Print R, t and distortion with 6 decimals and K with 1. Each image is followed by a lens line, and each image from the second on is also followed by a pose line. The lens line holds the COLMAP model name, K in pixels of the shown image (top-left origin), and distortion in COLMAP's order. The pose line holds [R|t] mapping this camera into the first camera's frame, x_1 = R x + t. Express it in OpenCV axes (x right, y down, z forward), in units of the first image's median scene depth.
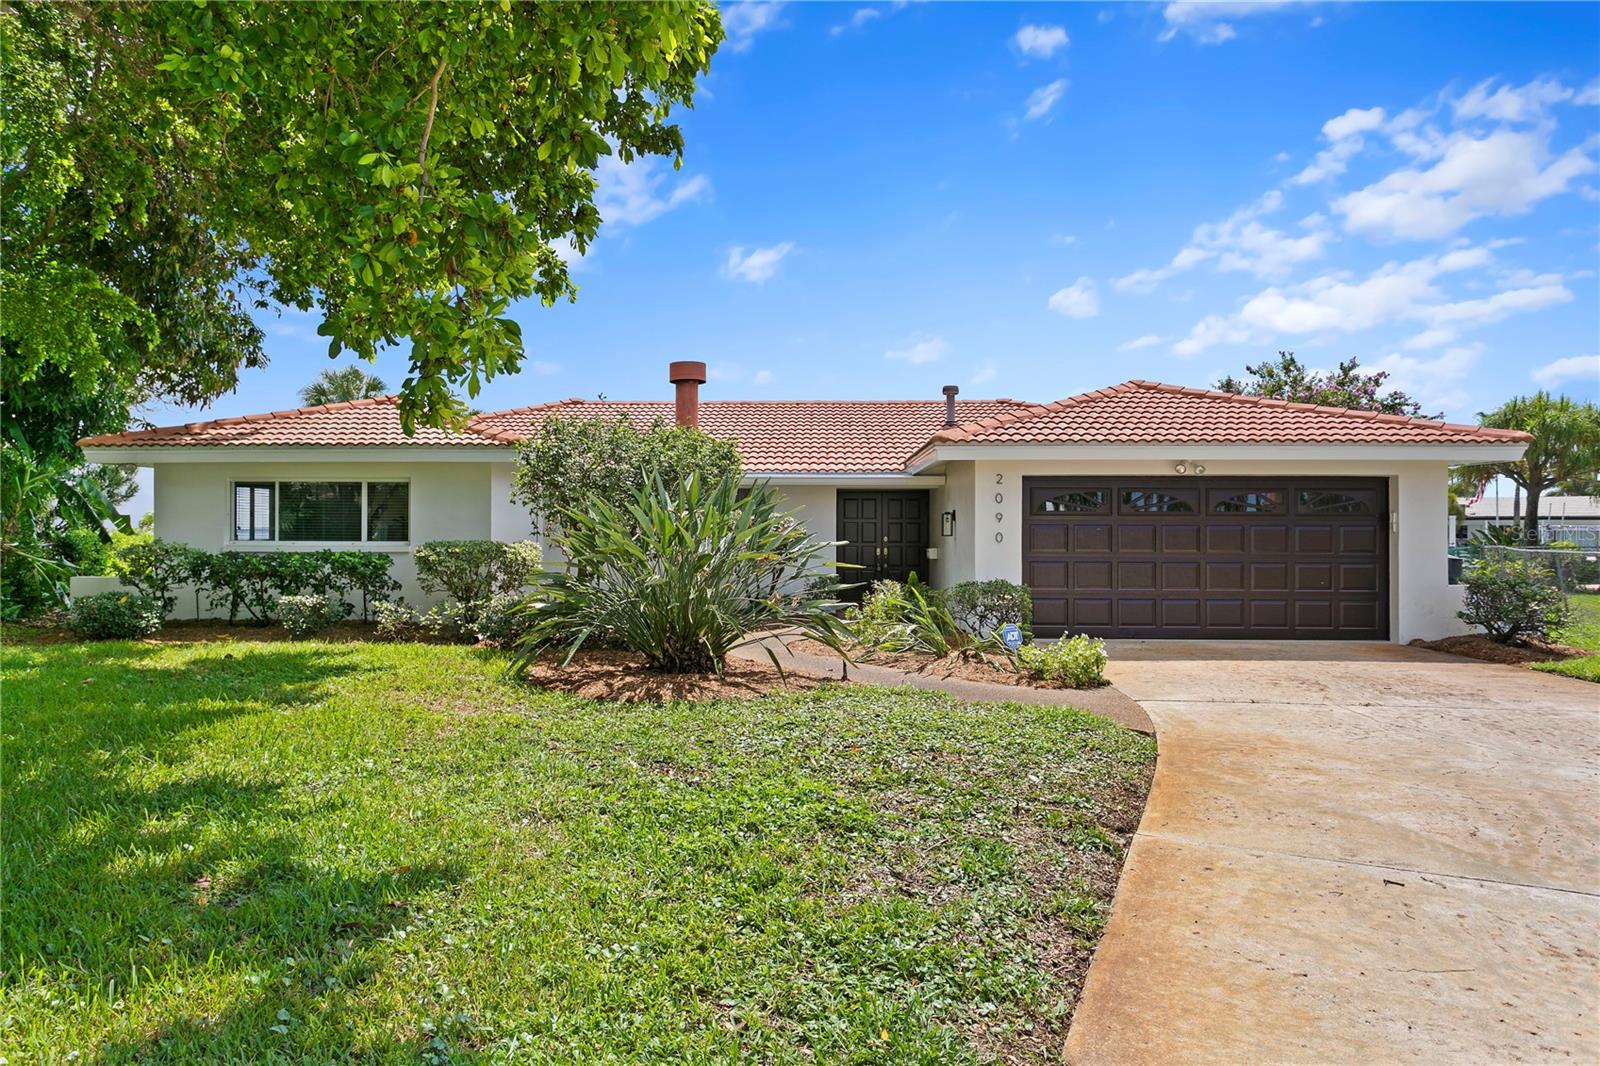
lens RADIAL K [[975.0, 0, 800.0], [0, 975.0, 533.0], [0, 0, 1]] dist [-0.002580, -0.000278]
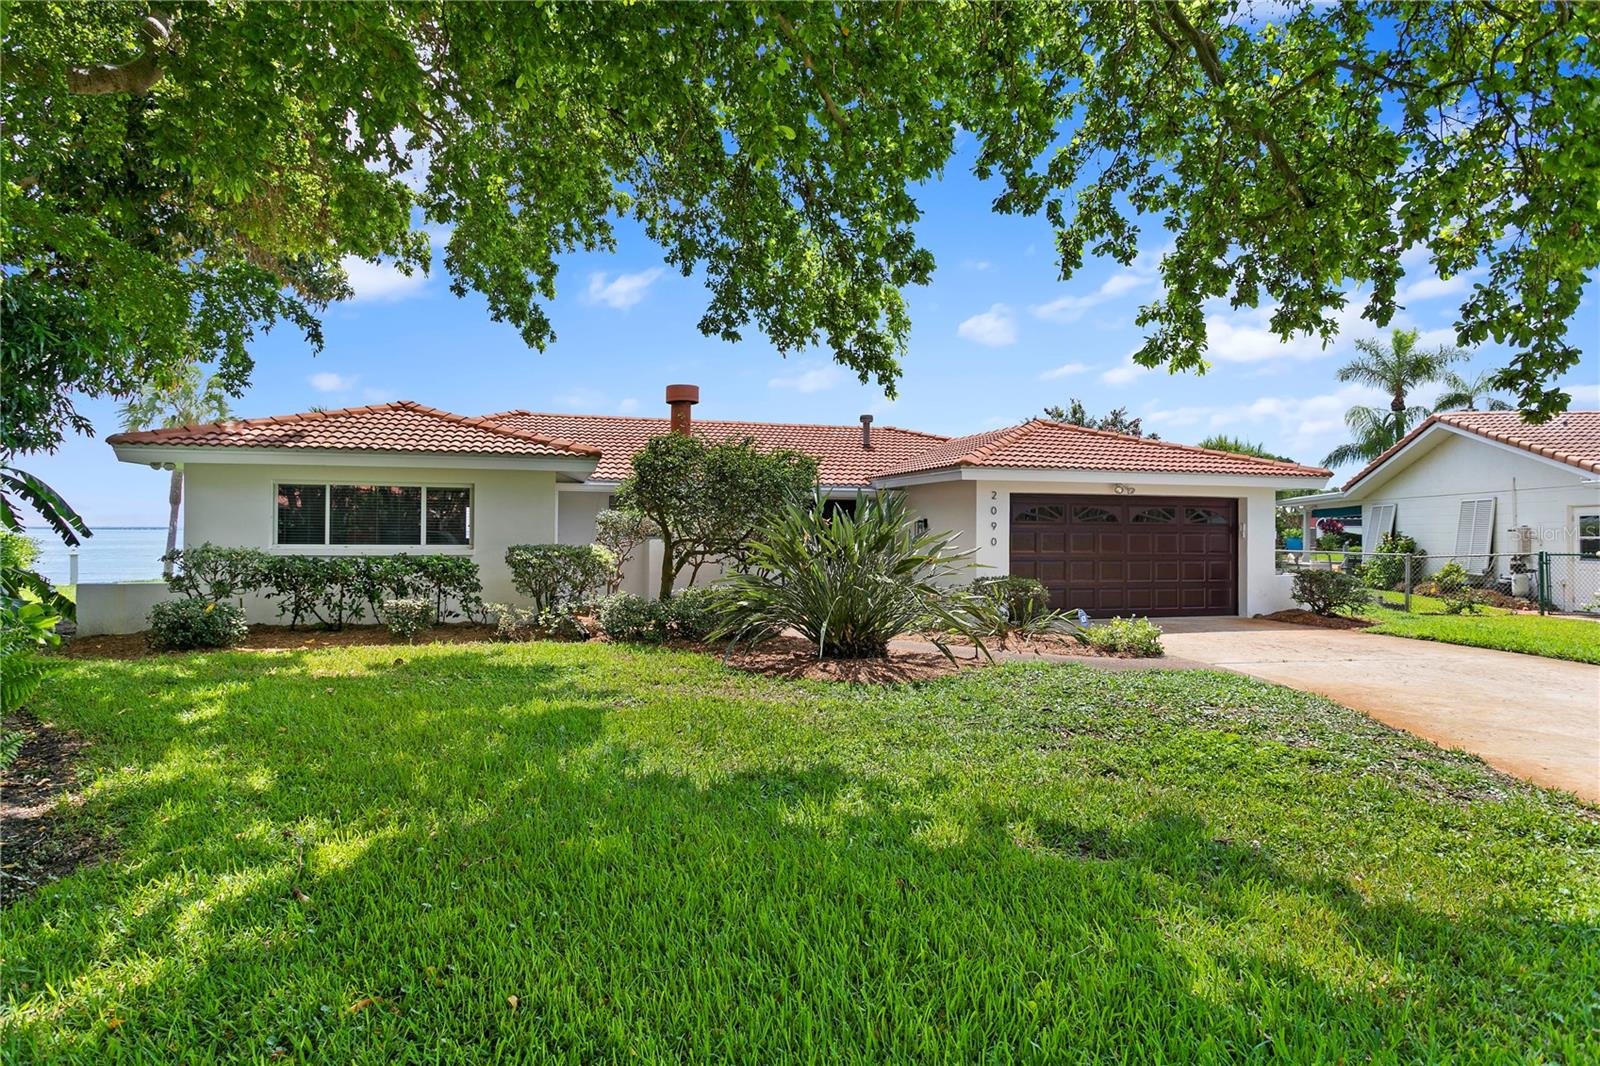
lens RADIAL K [[853.1, 0, 790.8], [0, 853.1, 532.3], [0, 0, 1]] dist [0.002178, 0.000028]
pose [[0.951317, 0.003701, 0.308192, -0.357159], [-0.002781, 0.999990, -0.003423, -0.002732], [-0.308202, 0.002399, 0.951318, 0.032731]]
